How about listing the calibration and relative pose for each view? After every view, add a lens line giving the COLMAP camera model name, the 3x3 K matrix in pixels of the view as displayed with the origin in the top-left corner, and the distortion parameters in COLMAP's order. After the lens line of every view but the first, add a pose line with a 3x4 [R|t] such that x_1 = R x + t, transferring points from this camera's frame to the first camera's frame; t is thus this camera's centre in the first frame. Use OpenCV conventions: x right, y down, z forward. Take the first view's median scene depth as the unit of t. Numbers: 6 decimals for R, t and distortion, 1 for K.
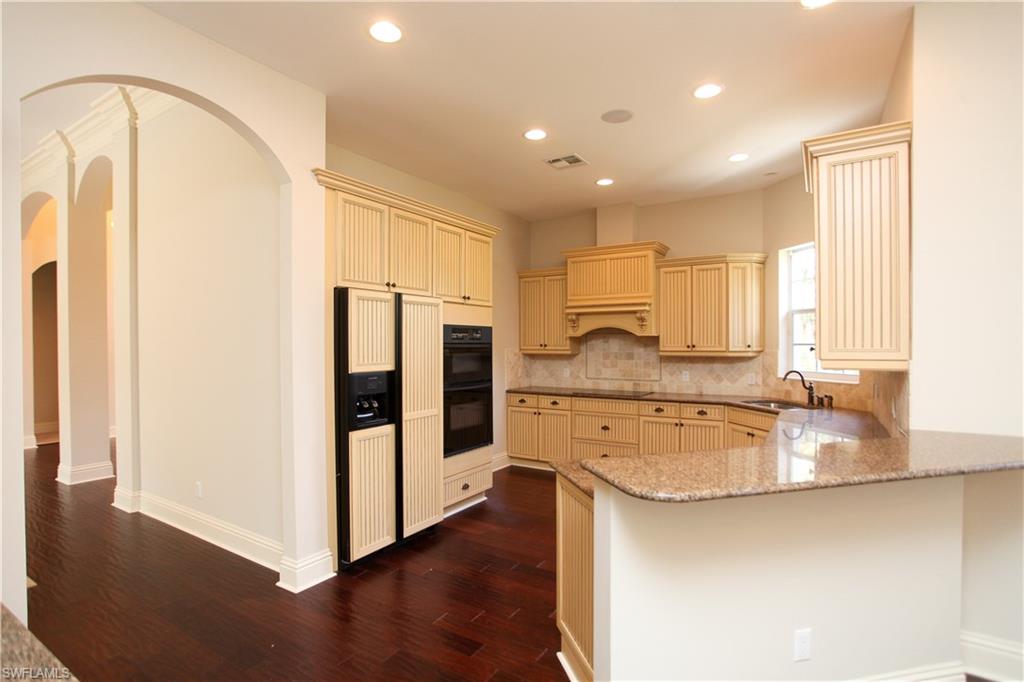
lens RADIAL K [[506.1, 0, 511.1], [0, 506.1, 345.2], [0, 0, 1]] dist [-0.063618, 0.030459]
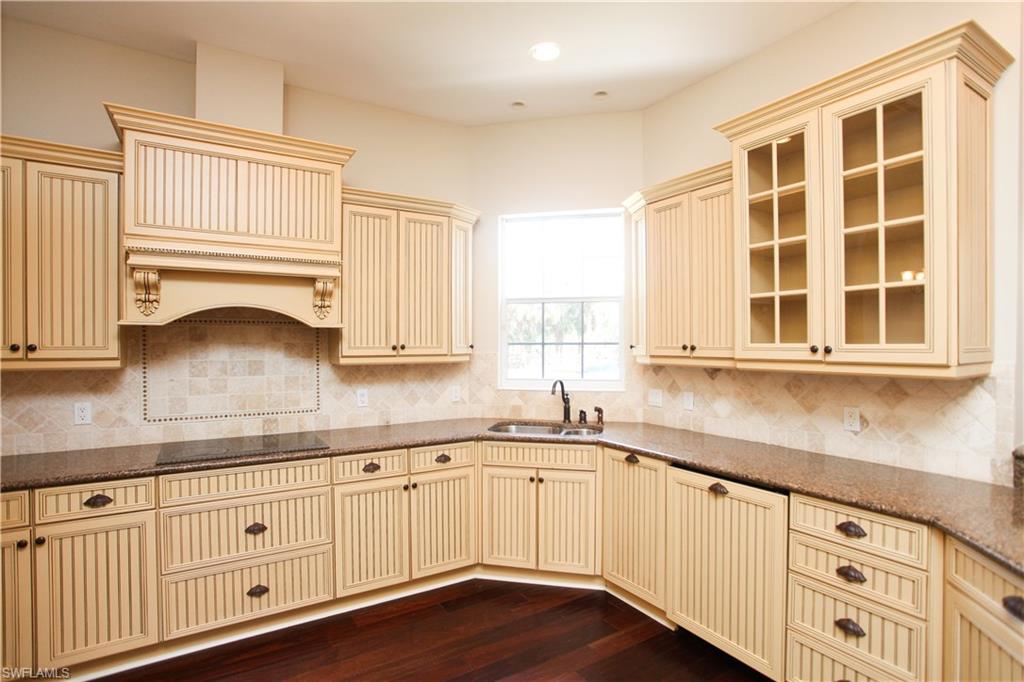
lens RADIAL K [[506.1, 0, 511.1], [0, 506.1, 345.2], [0, 0, 1]] dist [-0.063618, 0.030459]
pose [[0.448556, -0.002134, 0.893752, -0.115528], [0.006219, 0.999980, -0.000733, 0.001200], [-0.893733, 0.005887, 0.448560, 0.644702]]
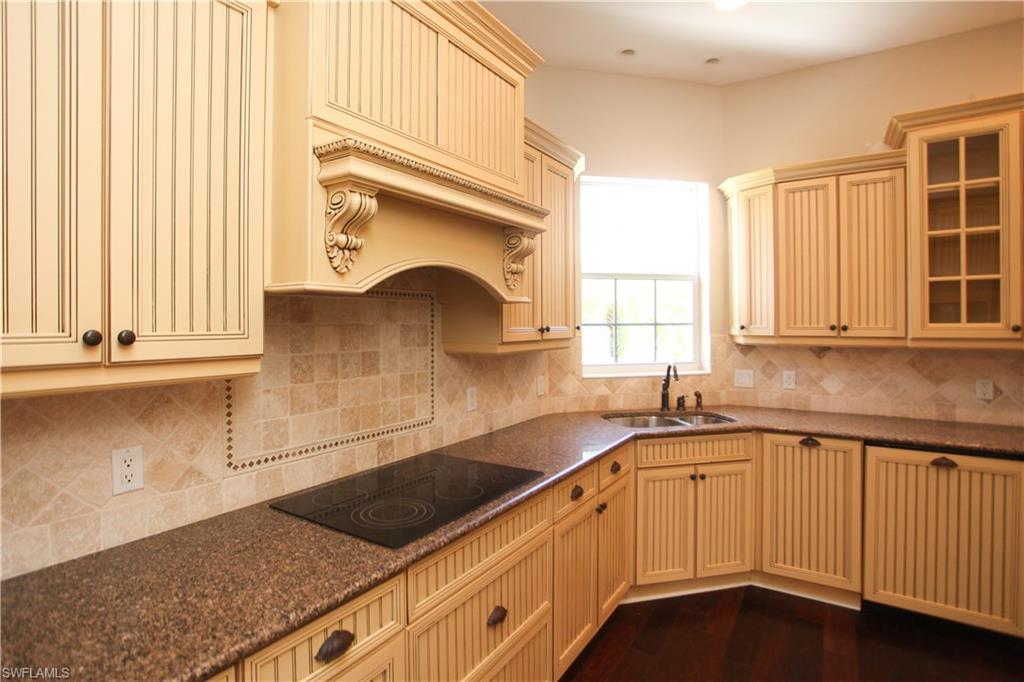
lens RADIAL K [[515.0, 0, 508.5], [0, 515.0, 325.4], [0, 0, 1]] dist [-0.025852, 0.001548]
pose [[0.020793, -0.000585, 0.999784, -0.114097], [0.011346, 0.999936, 0.000349, -0.002532], [-0.999719, 0.011337, 0.020798, 1.068589]]
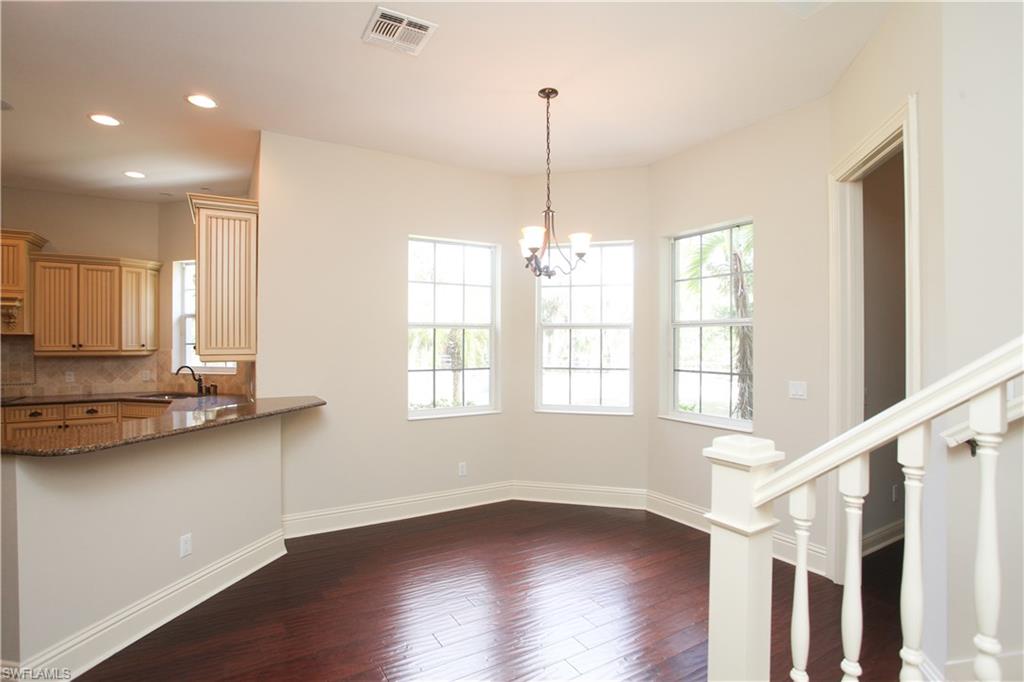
lens RADIAL K [[506.1, 0, 511.1], [0, 506.1, 345.2], [0, 0, 1]] dist [-0.063618, 0.030459]
pose [[0.469266, -0.002222, 0.883054, -0.095284], [0.001068, 0.999998, 0.001949, 0.000039], [-0.883056, 0.000028, 0.469268, -0.210182]]
